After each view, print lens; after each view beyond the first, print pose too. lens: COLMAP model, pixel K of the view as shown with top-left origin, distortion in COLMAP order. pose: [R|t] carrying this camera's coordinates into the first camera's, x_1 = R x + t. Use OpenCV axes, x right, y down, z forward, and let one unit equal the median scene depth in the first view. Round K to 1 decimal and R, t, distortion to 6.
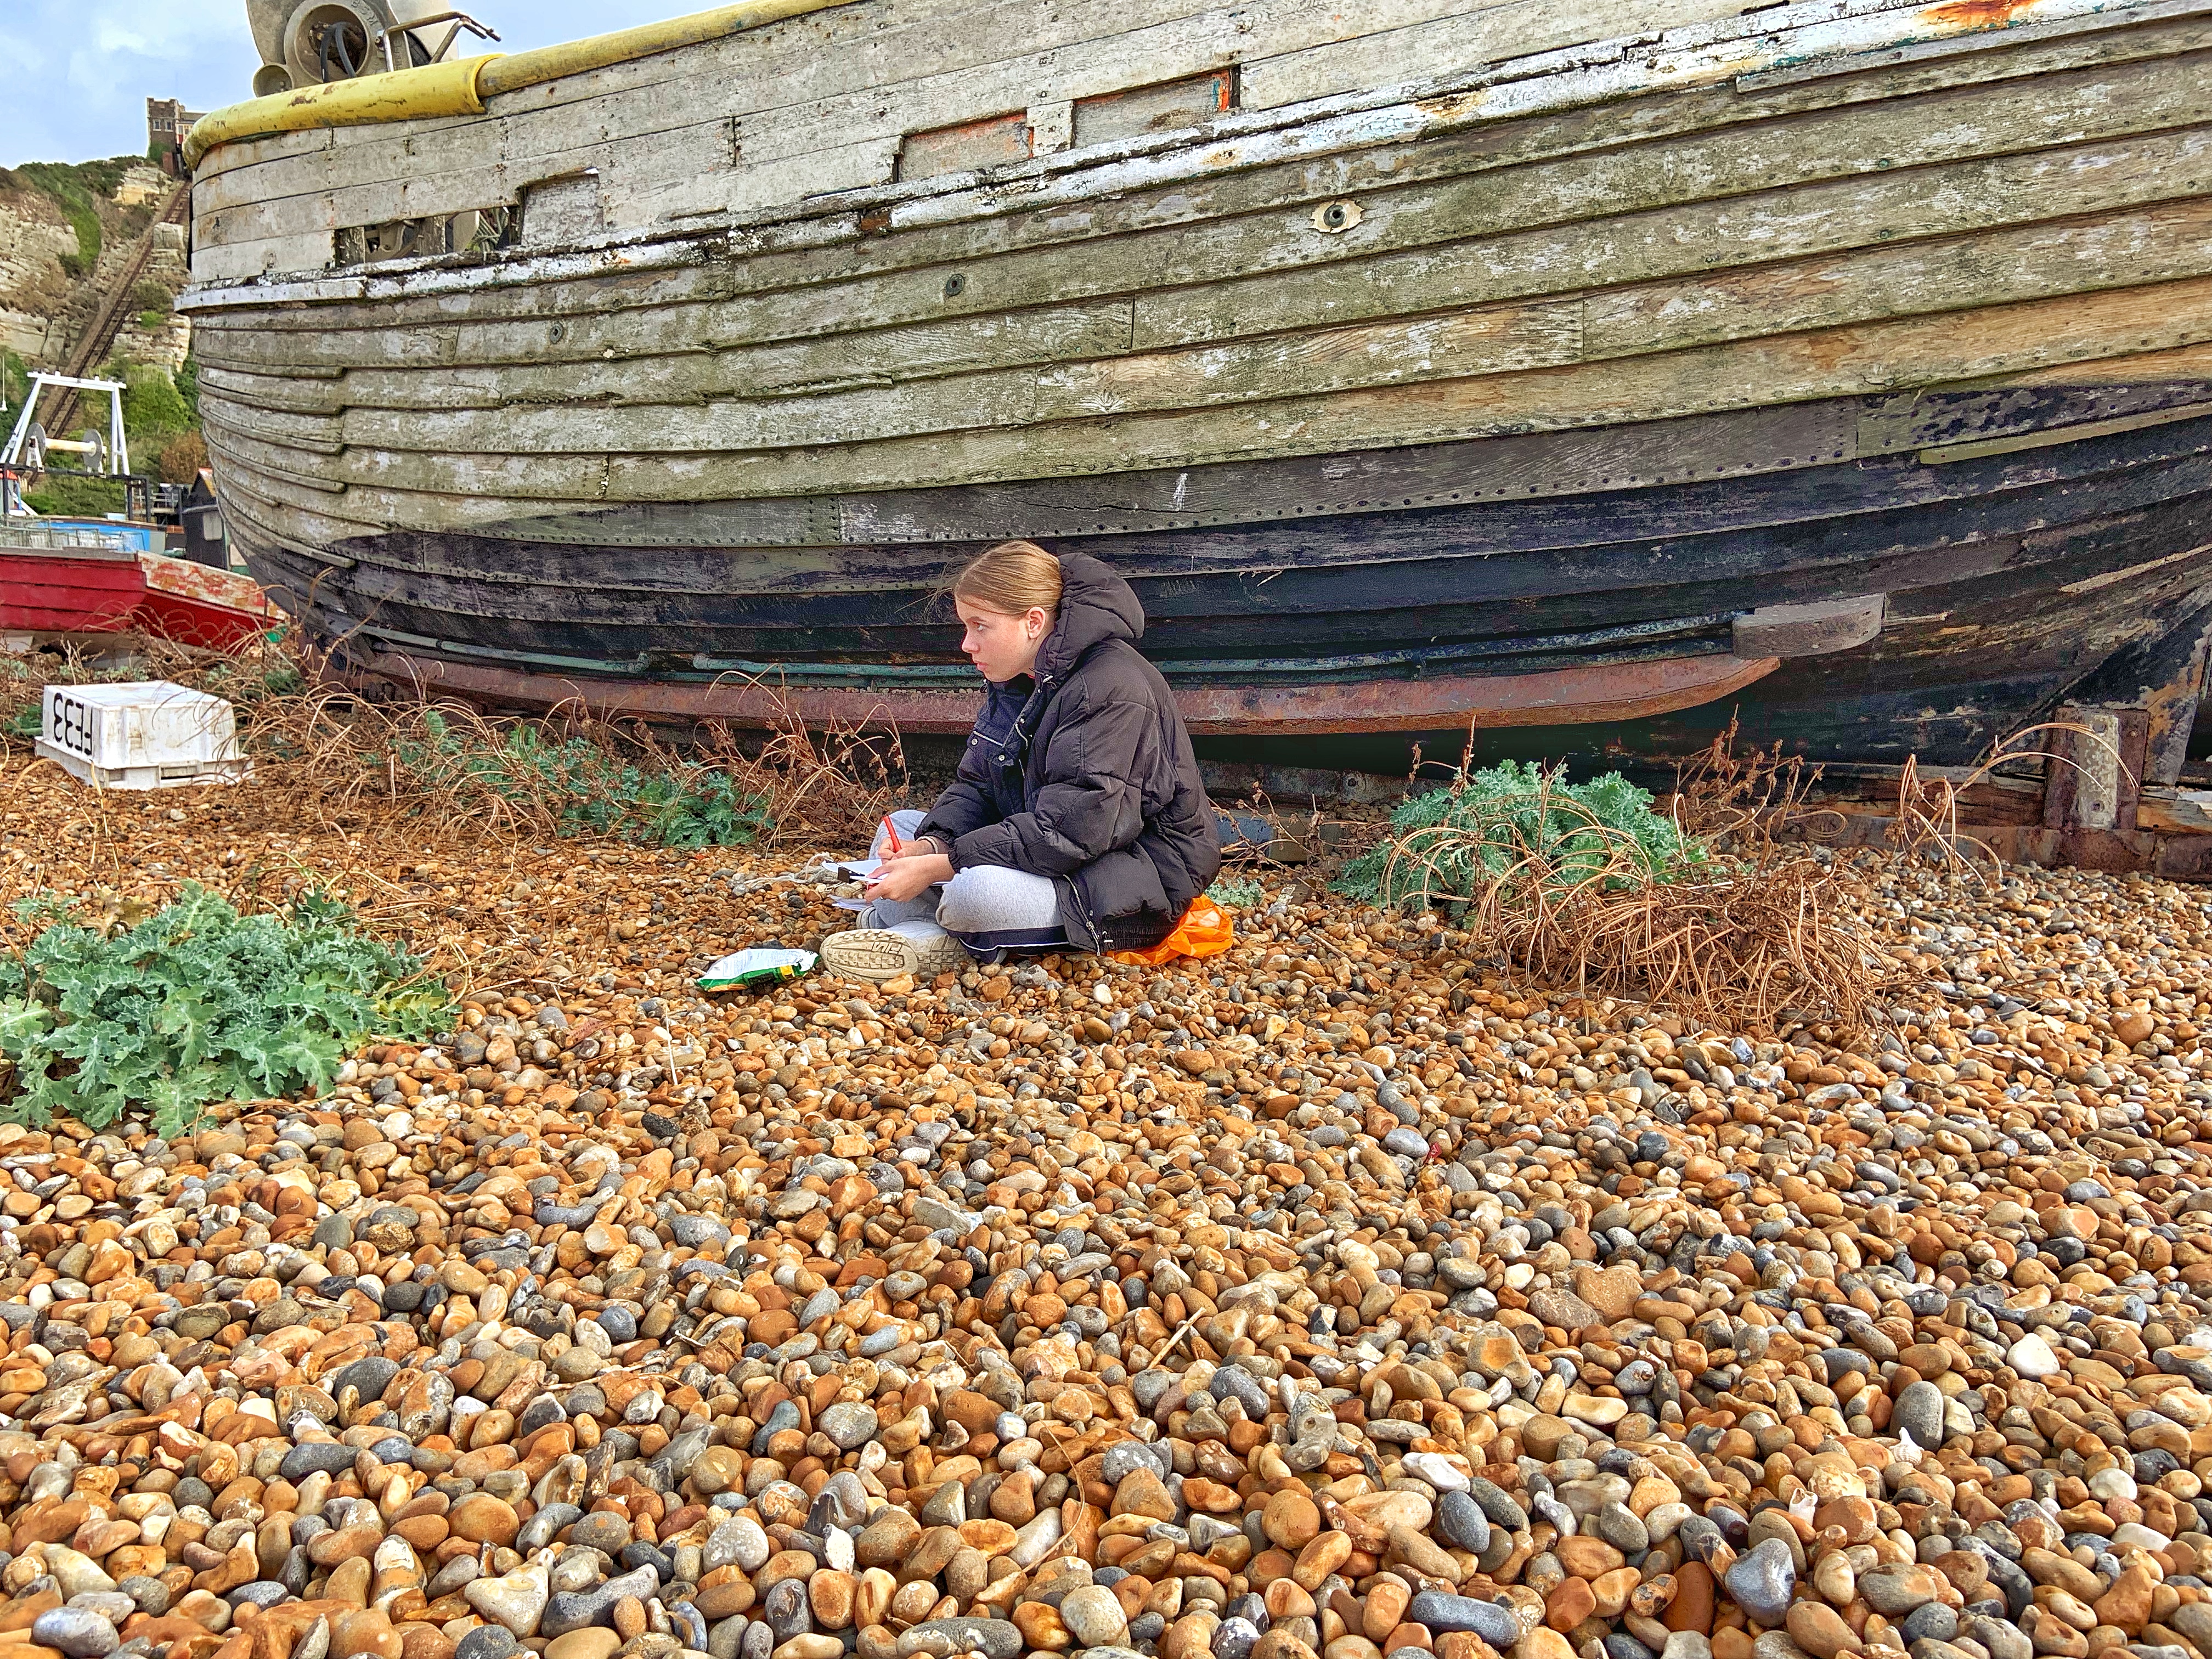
lens RADIAL K [[1705.4, 0, 1102.5], [0, 1705.4, 830.5], [0, 0, 1]] dist [0.034389, -0.031710]
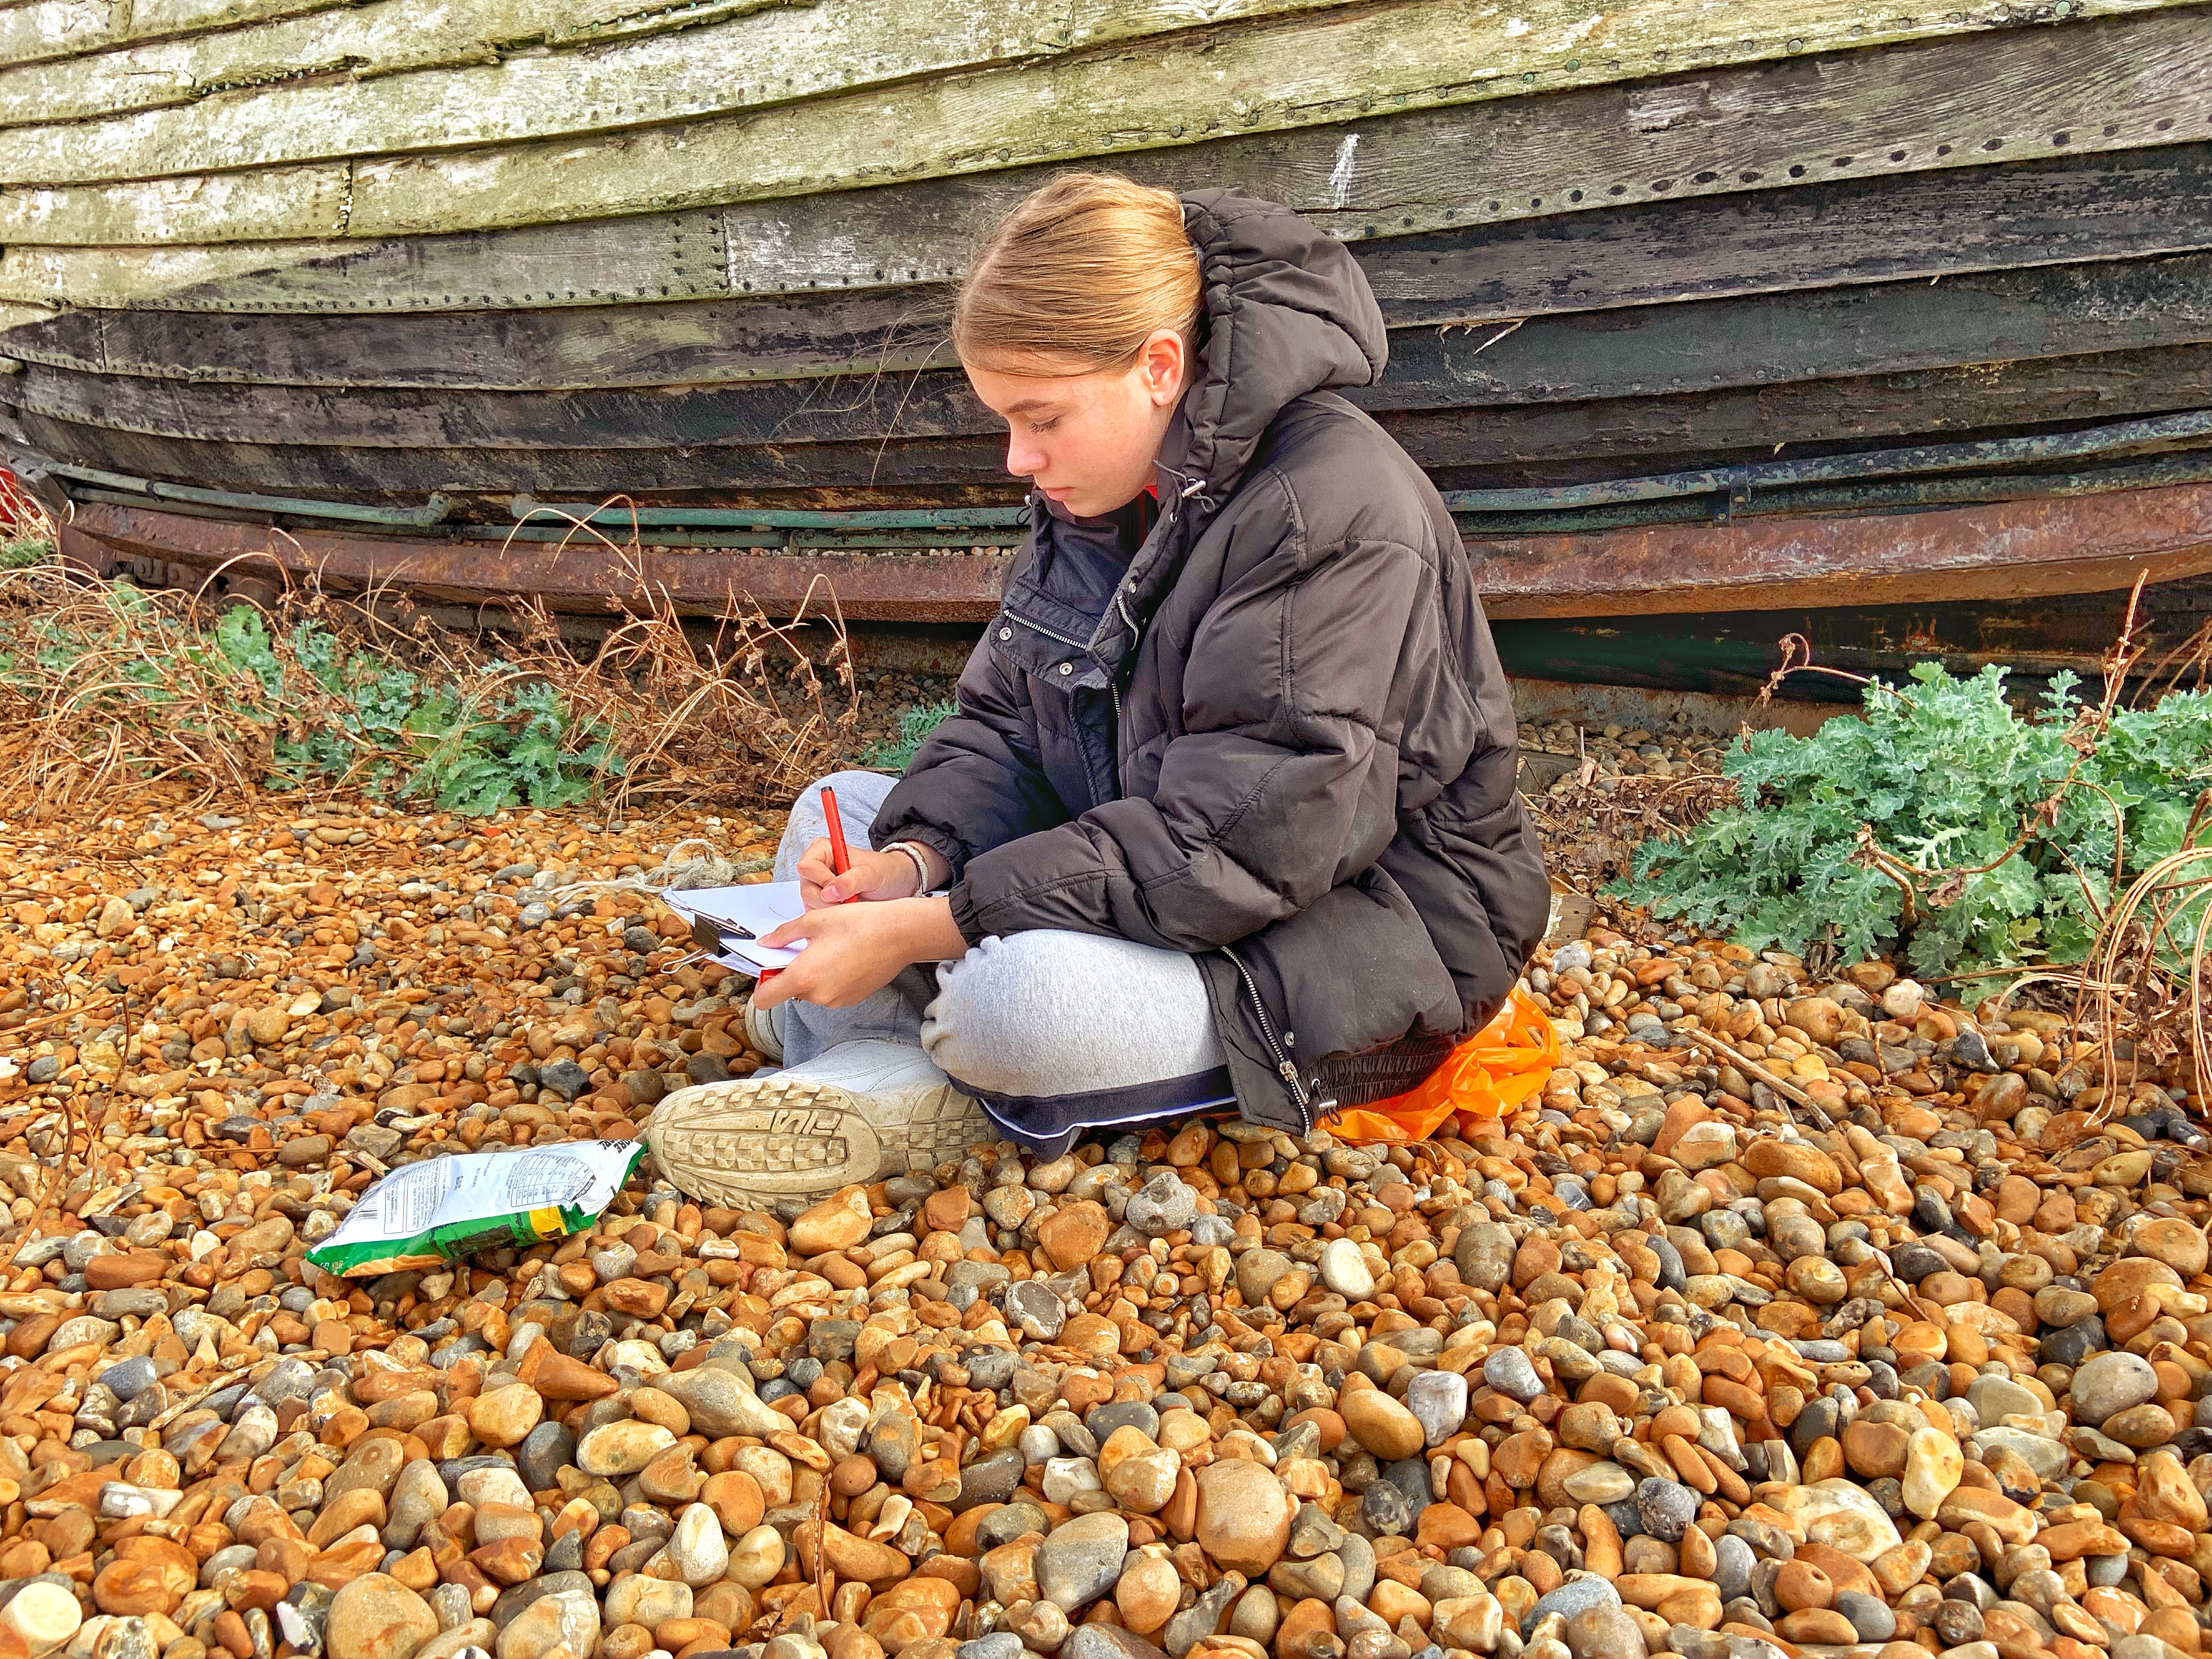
lens RADIAL K [[1705.4, 0, 1111.6], [0, 1705.4, 831.1], [0, 0, 1]] dist [0.034389, -0.031710]
pose [[0.999246, -0.005600, 0.038425, -0.048731], [0.003093, 0.997880, 0.065009, -0.022523], [-0.038707, -0.064841, 0.997145, 0.424734]]
